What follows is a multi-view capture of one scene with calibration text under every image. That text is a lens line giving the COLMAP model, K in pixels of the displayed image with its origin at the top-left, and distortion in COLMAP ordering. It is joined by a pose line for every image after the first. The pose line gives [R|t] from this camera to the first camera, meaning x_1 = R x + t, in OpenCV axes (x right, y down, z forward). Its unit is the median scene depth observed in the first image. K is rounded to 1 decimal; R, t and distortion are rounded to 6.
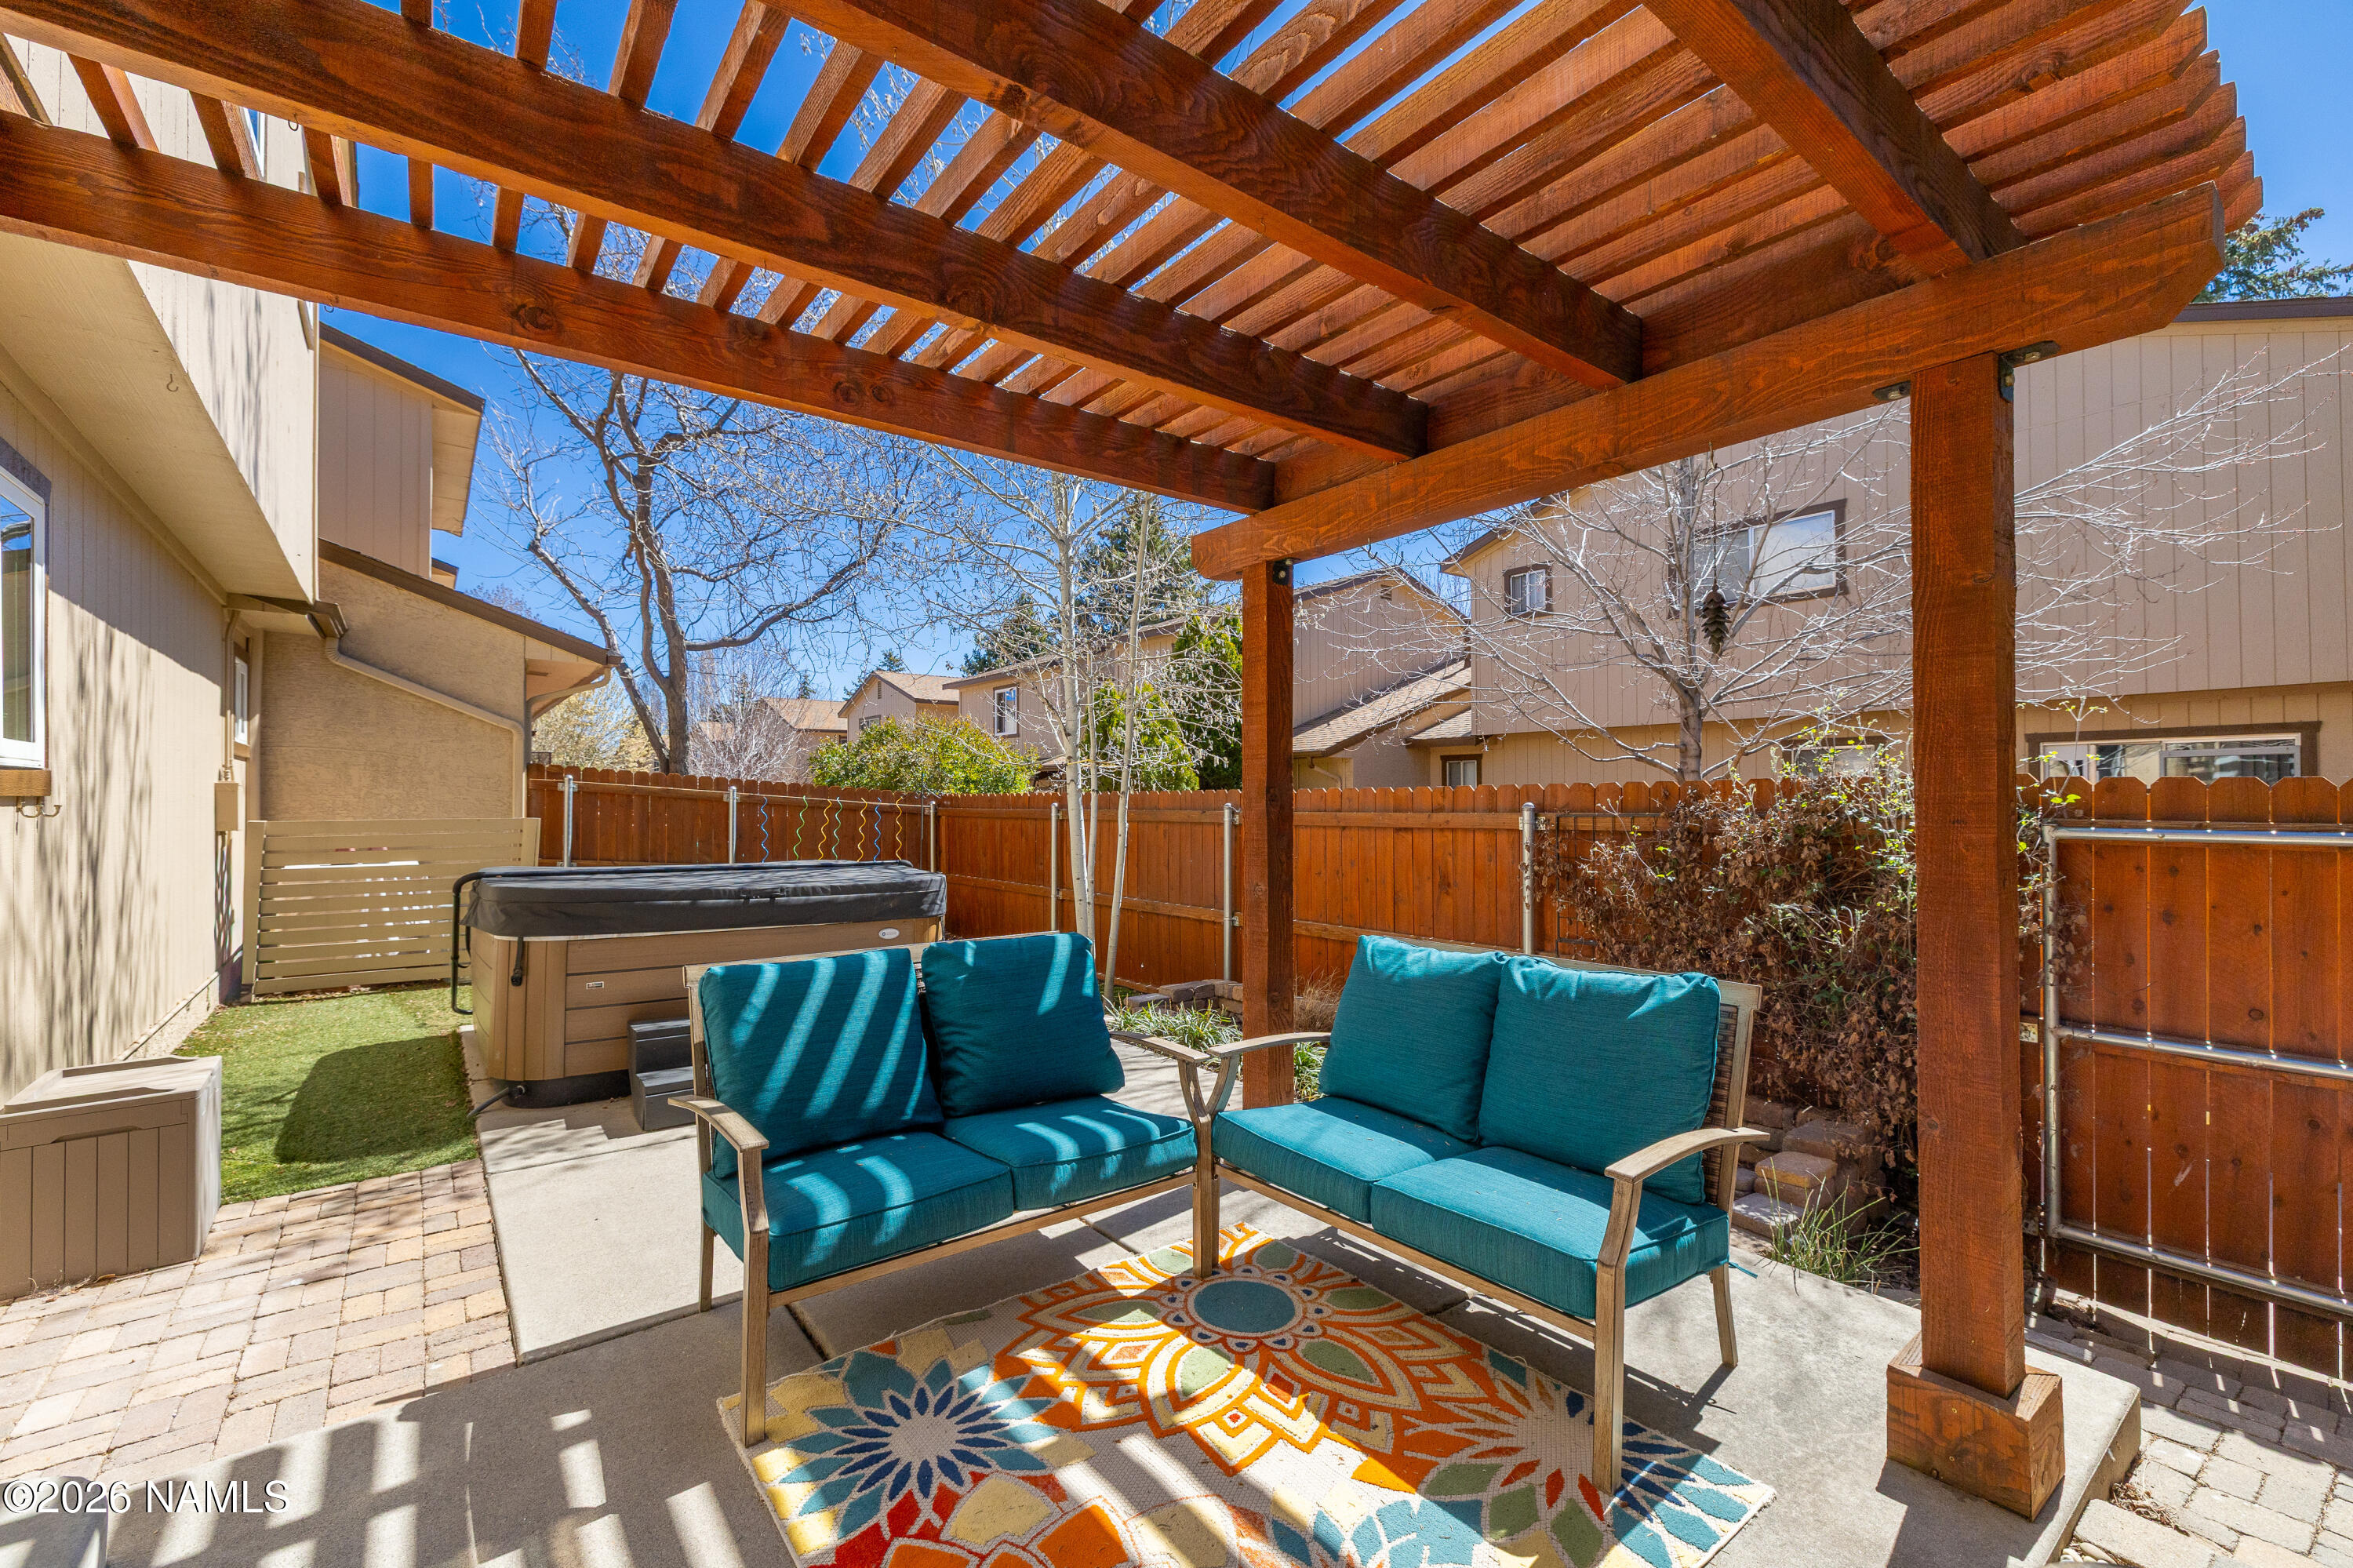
lens RADIAL K [[988.6, 0, 1195.4], [0, 988.6, 759.1], [0, 0, 1]] dist [-0.005932, -0.000544]
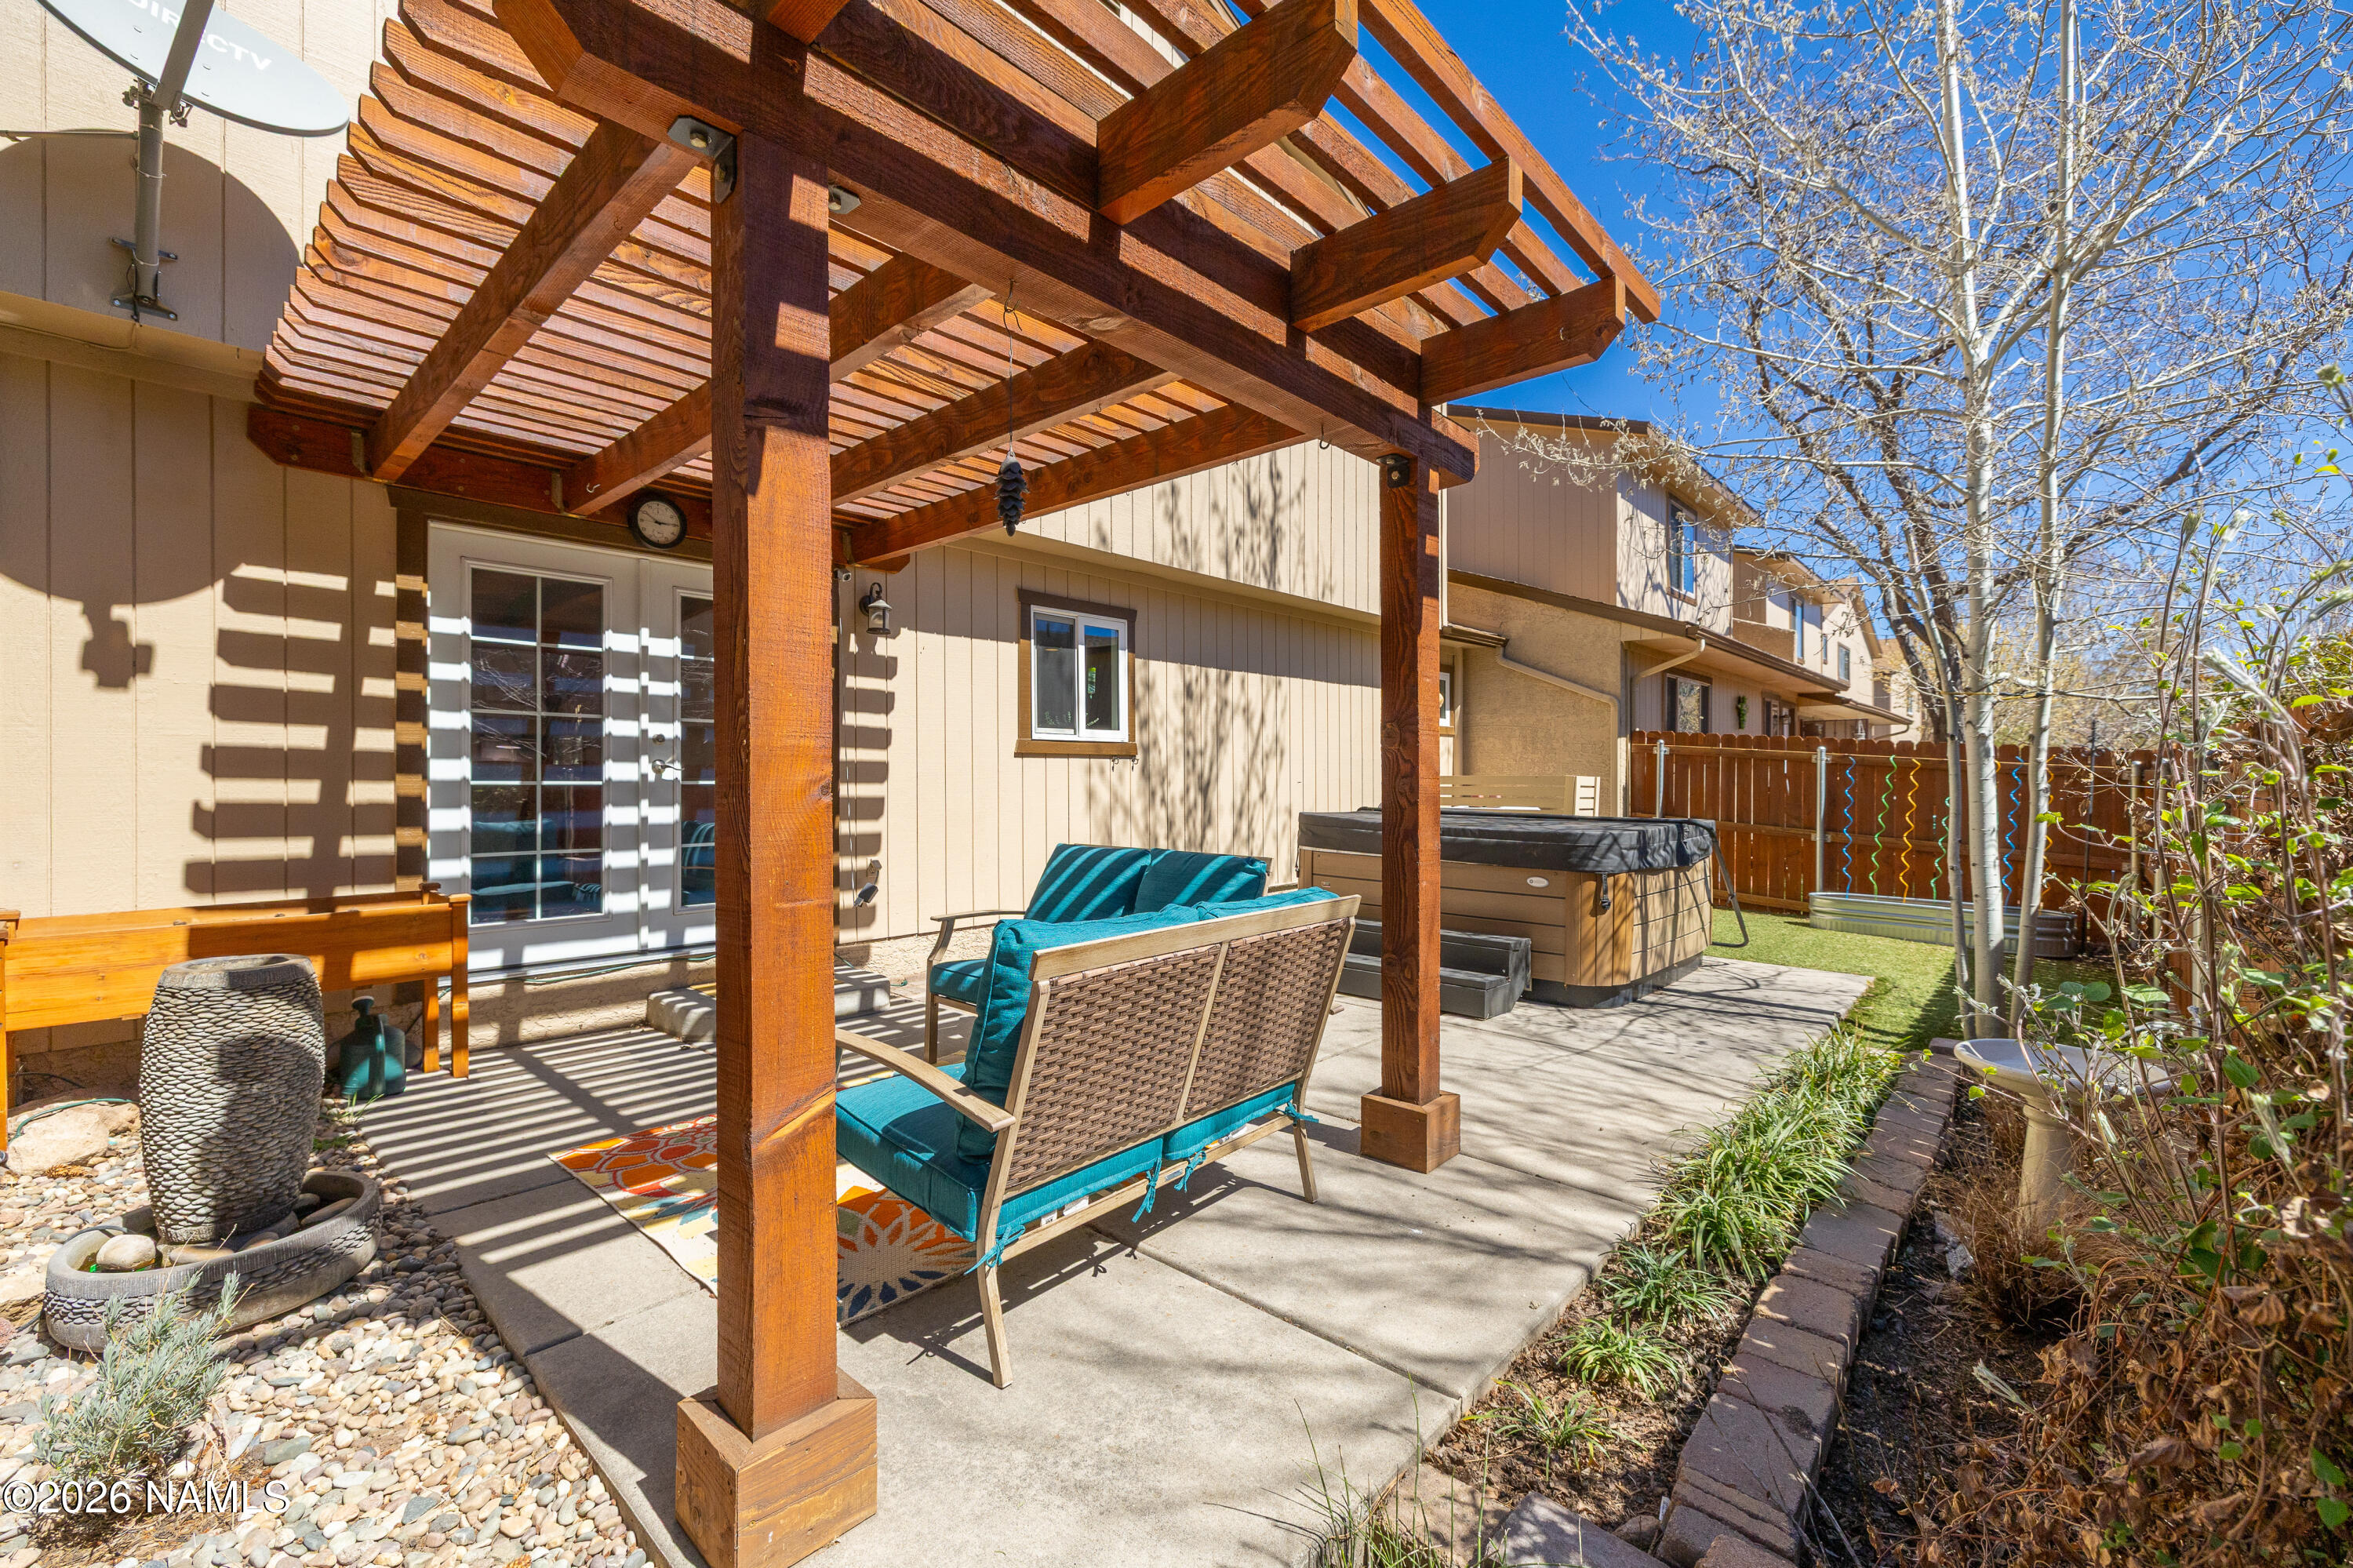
lens RADIAL K [[983.2, 0, 1183.1], [0, 983.2, 781.6], [0, 0, 1]] dist [0.002440, 0.000274]
pose [[0.170572, 0.009660, -0.985298, 1.172775], [0.038795, 0.999111, 0.016512, 0.073997], [0.984581, -0.041041, 0.170046, 0.861554]]
